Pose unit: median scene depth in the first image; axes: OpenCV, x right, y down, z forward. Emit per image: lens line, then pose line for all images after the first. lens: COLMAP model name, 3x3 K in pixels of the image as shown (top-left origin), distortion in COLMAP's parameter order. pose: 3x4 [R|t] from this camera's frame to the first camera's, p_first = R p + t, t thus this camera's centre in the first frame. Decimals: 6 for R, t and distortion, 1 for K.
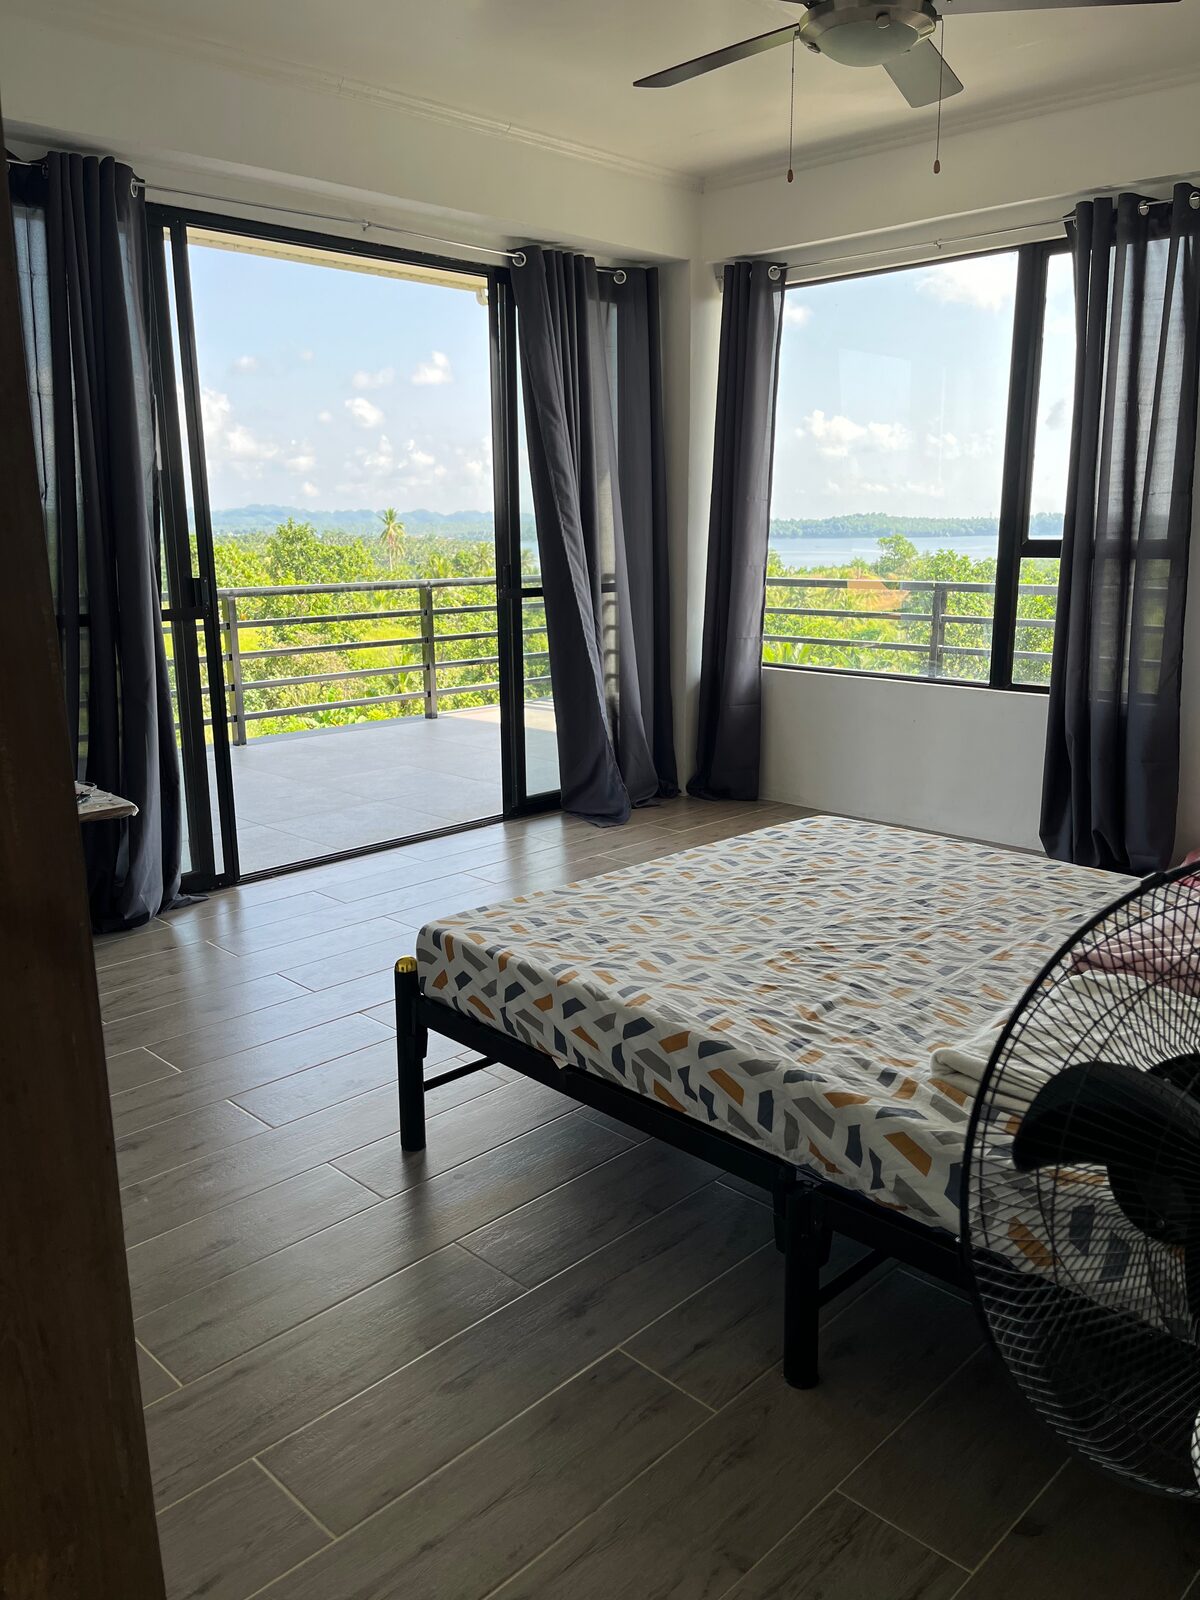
lens RADIAL K [[1214.9, 0, 600.0], [0, 1214.9, 800.0], [0, 0, 1]] dist [0.074837, -0.111393]
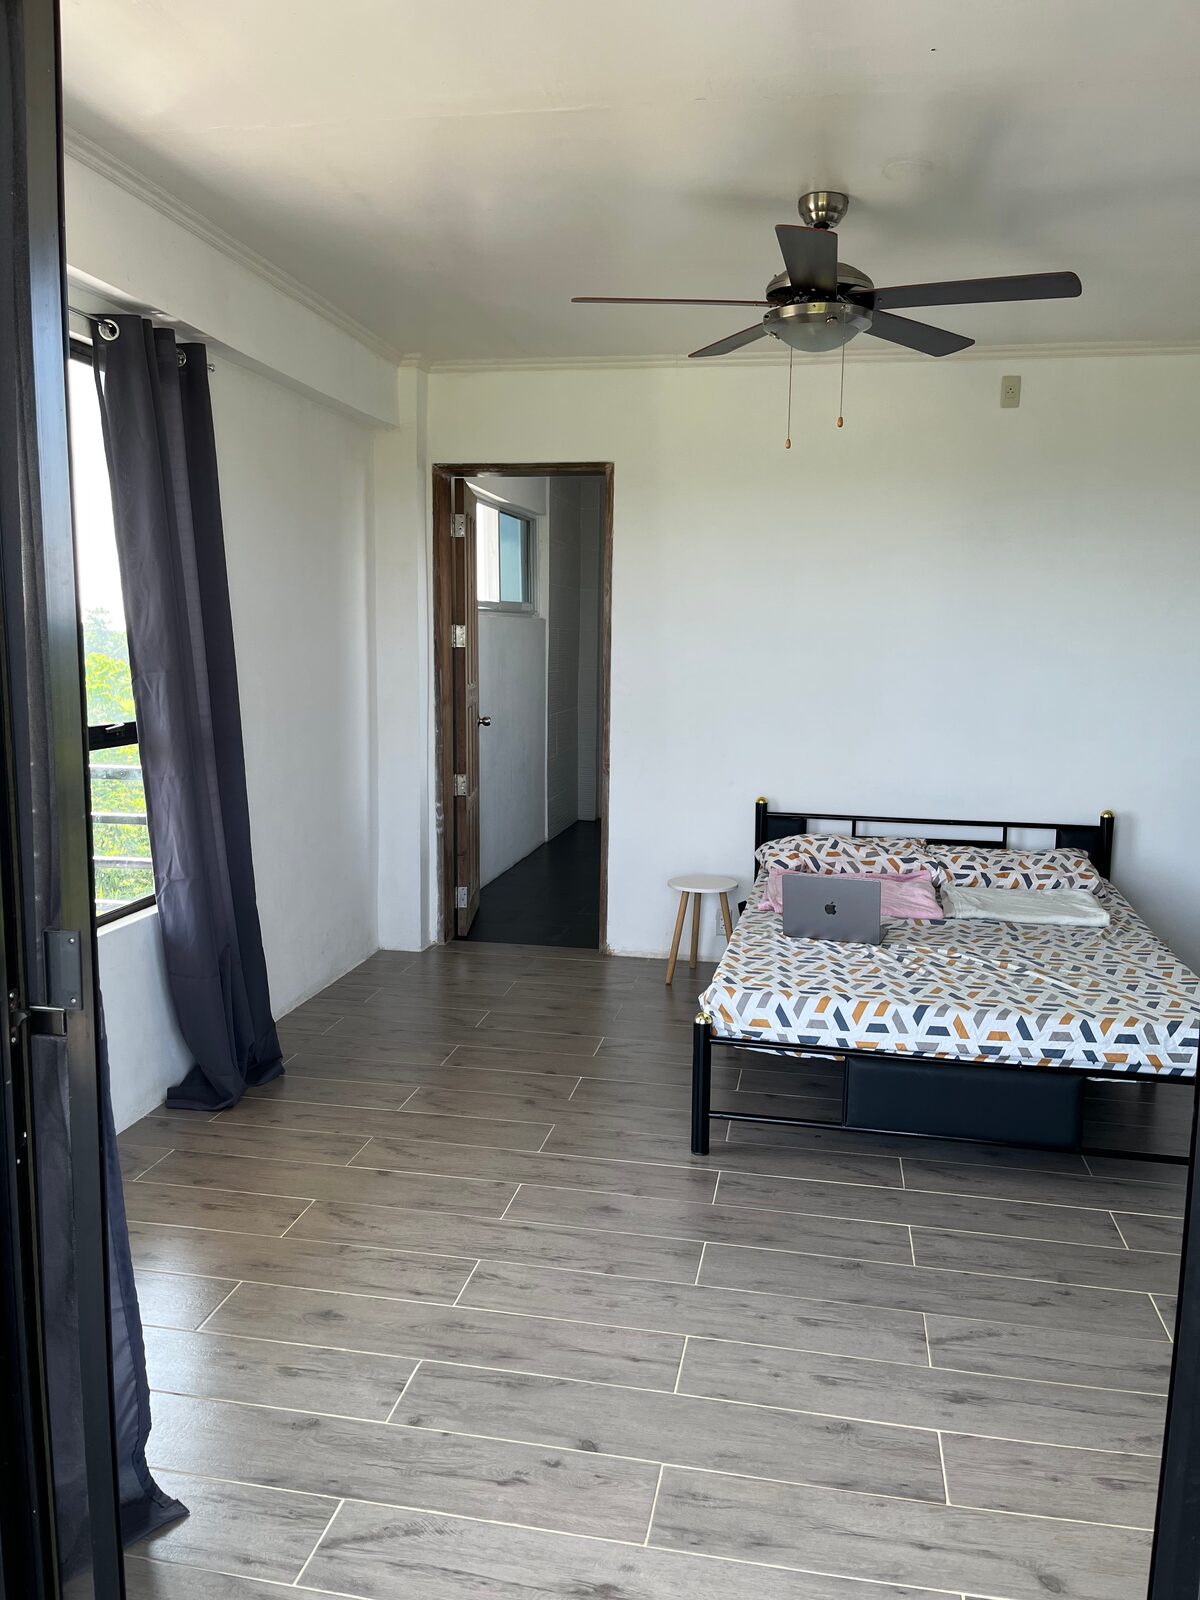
lens RADIAL K [[1223.1, 0, 600.0], [0, 1223.1, 800.0], [0, 0, 1]] dist [0.046073, 0.003974]
pose [[-0.562878, -0.113445, 0.818718, -0.869997], [0.177473, 0.950844, 0.253768, -0.620191], [-0.807262, 0.288141, -0.515076, 2.306707]]
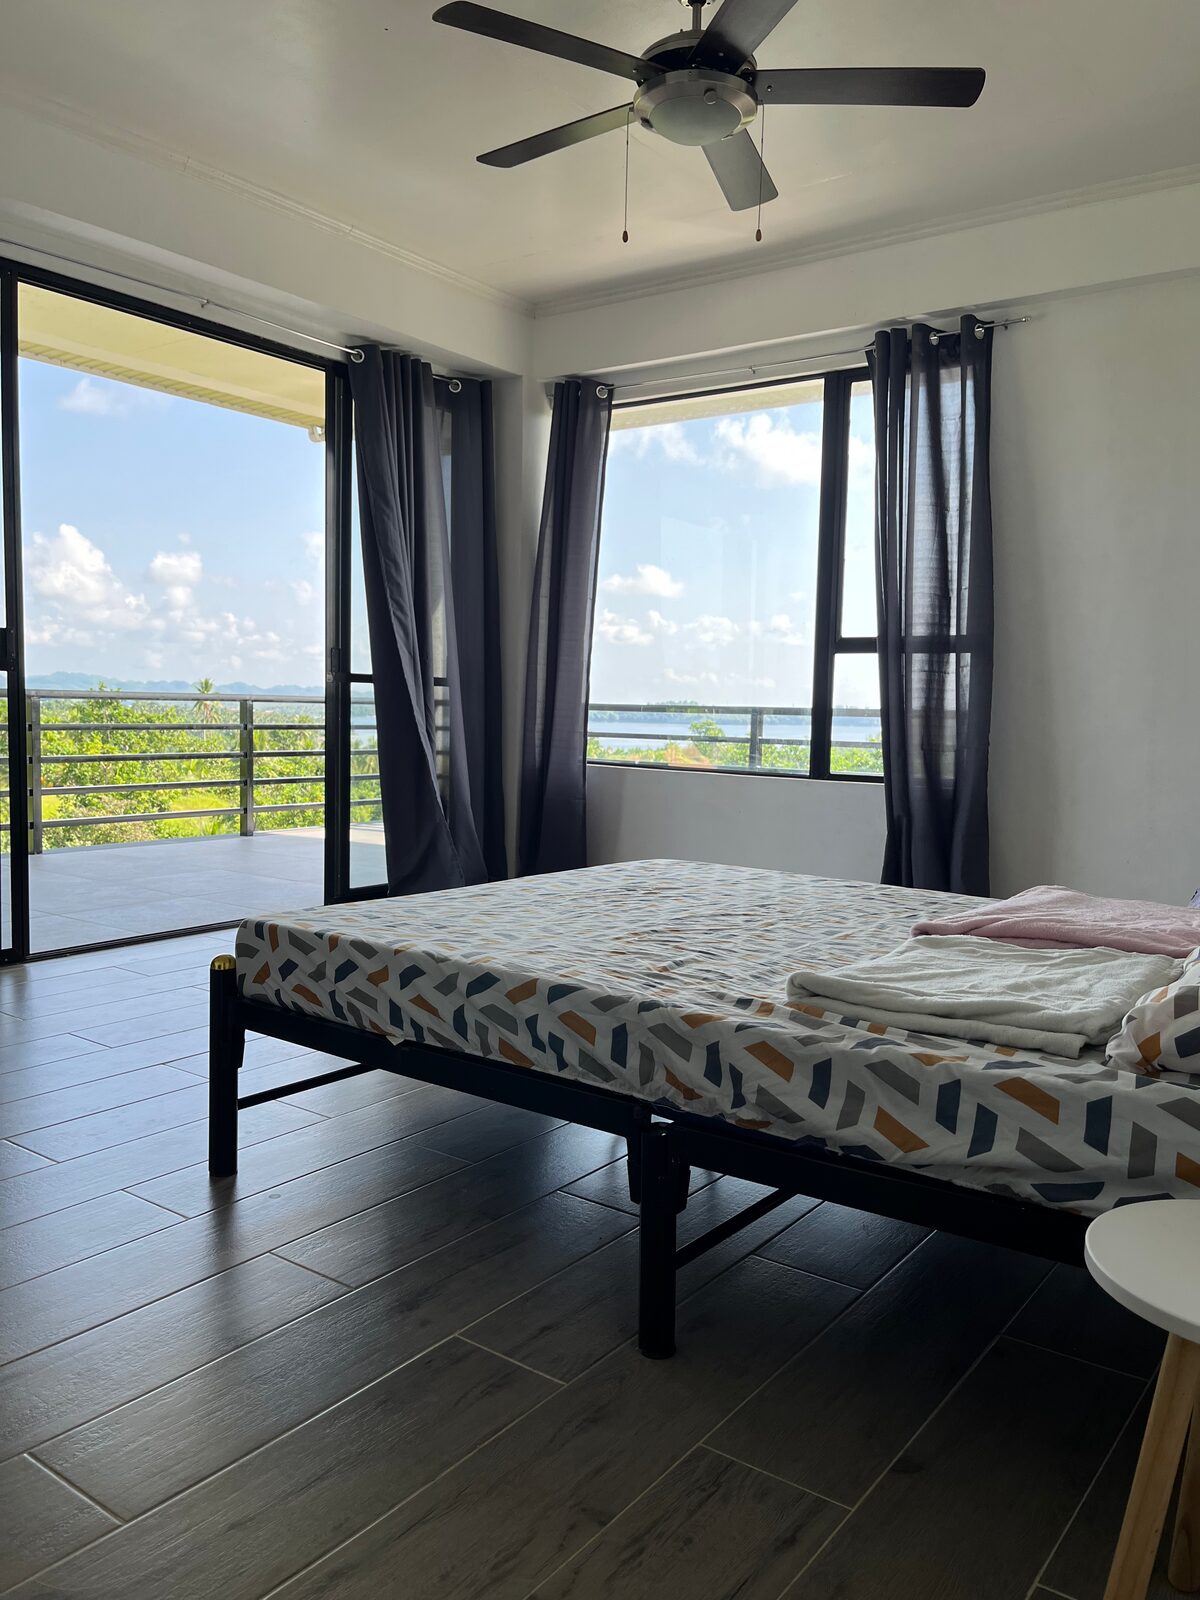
lens RADIAL K [[1214.9, 0, 600.0], [0, 1214.9, 800.0], [0, 0, 1]] dist [0.074837, -0.111393]
pose [[0.989104, 0.018694, 0.146027, -0.015794], [0.002538, 0.989592, -0.143876, 0.152343], [-0.147197, 0.142679, 0.978762, 0.037723]]
